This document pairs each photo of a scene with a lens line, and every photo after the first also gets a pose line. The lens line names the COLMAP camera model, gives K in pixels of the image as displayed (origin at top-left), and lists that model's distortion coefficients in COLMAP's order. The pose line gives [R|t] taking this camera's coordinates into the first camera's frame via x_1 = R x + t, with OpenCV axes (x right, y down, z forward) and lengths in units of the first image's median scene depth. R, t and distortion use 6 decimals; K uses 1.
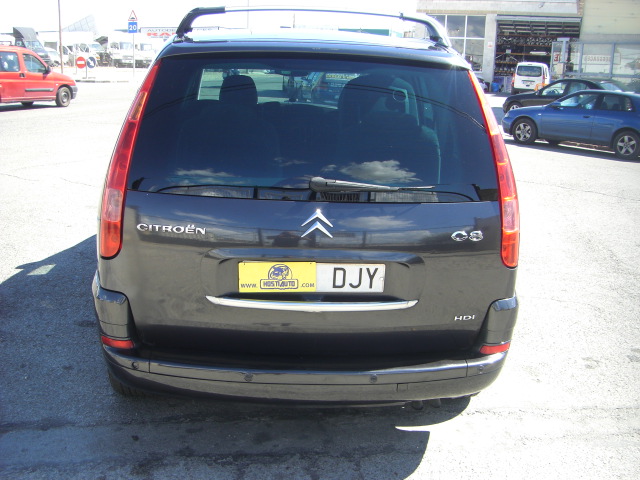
lens RADIAL K [[708.6, 0, 309.2], [0, 708.6, 259.4], [0, 0, 1]] dist [-0.172387, 0.100093]
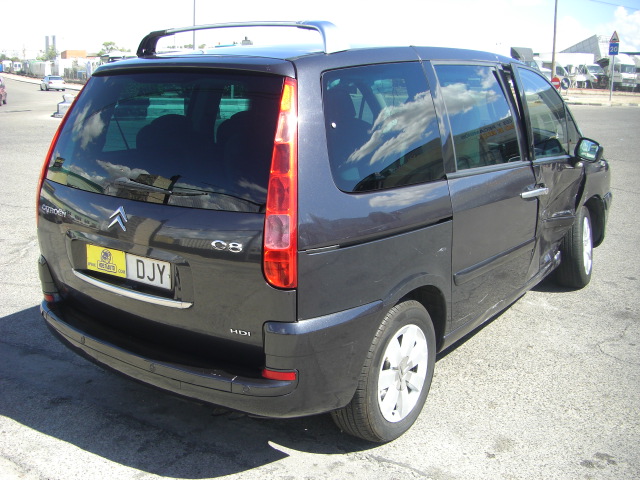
lens RADIAL K [[708.6, 0, 309.2], [0, 708.6, 259.4], [0, 0, 1]] dist [-0.172387, 0.100093]
pose [[0.764338, 0.136410, -0.630221, 0.803639], [-0.155227, 0.987550, 0.025491, -0.050002], [0.625852, 0.078343, 0.775997, 0.268788]]
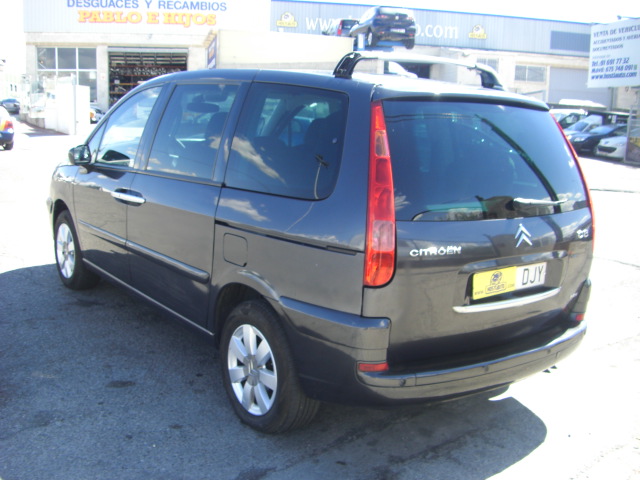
lens RADIAL K [[708.6, 0, 309.2], [0, 708.6, 259.4], [0, 0, 1]] dist [-0.172387, 0.100093]
pose [[0.841261, -0.115097, 0.528236, -0.809070], [0.136733, 0.990606, -0.001916, -0.047485], [-0.523053, 0.073839, 0.849096, 0.120362]]
